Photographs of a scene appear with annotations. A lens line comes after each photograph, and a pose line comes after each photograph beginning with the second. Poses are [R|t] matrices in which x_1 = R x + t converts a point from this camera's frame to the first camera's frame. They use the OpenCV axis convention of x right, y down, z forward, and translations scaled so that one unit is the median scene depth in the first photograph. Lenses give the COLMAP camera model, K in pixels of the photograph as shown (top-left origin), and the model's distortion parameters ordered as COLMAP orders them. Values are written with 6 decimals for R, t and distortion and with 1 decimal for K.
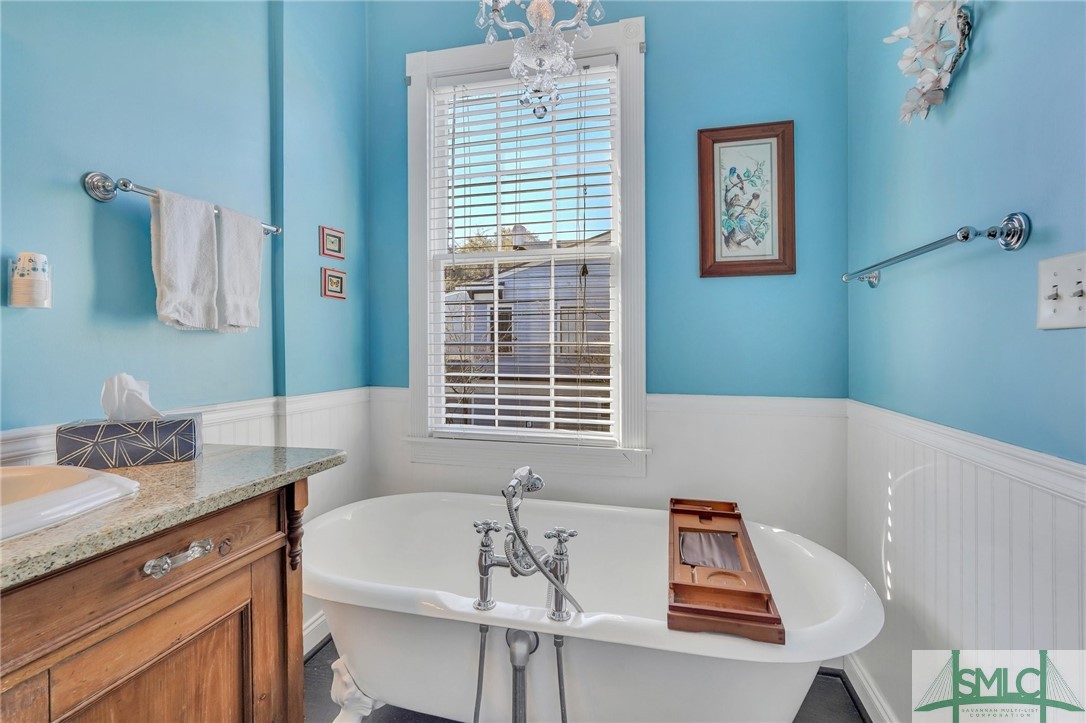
lens RADIAL K [[484.3, 0, 539.4], [0, 484.3, 344.5], [0, 0, 1]] dist [-0.011595, 0.005274]
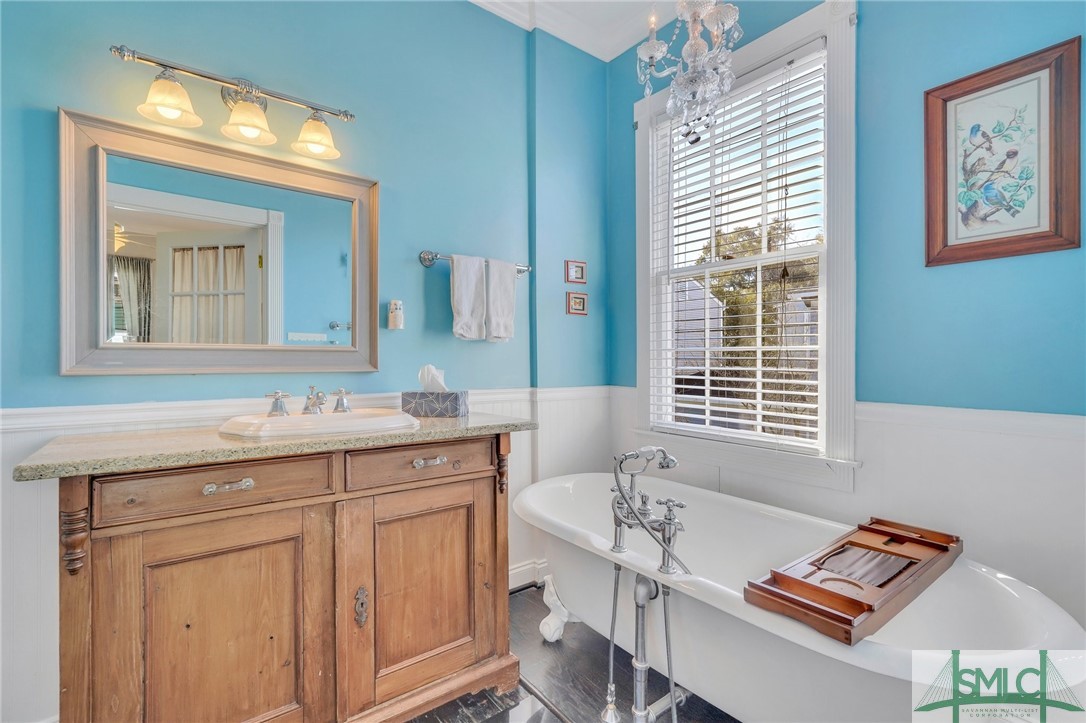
lens RADIAL K [[484.3, 0, 539.8], [0, 484.3, 362.2], [0, 0, 1]] dist [-0.011595, 0.005274]
pose [[0.783366, 0.005508, -0.621537, 0.369392], [0.000564, 0.999954, 0.009573, 0.022588], [0.621561, -0.007850, 0.783326, -0.091570]]
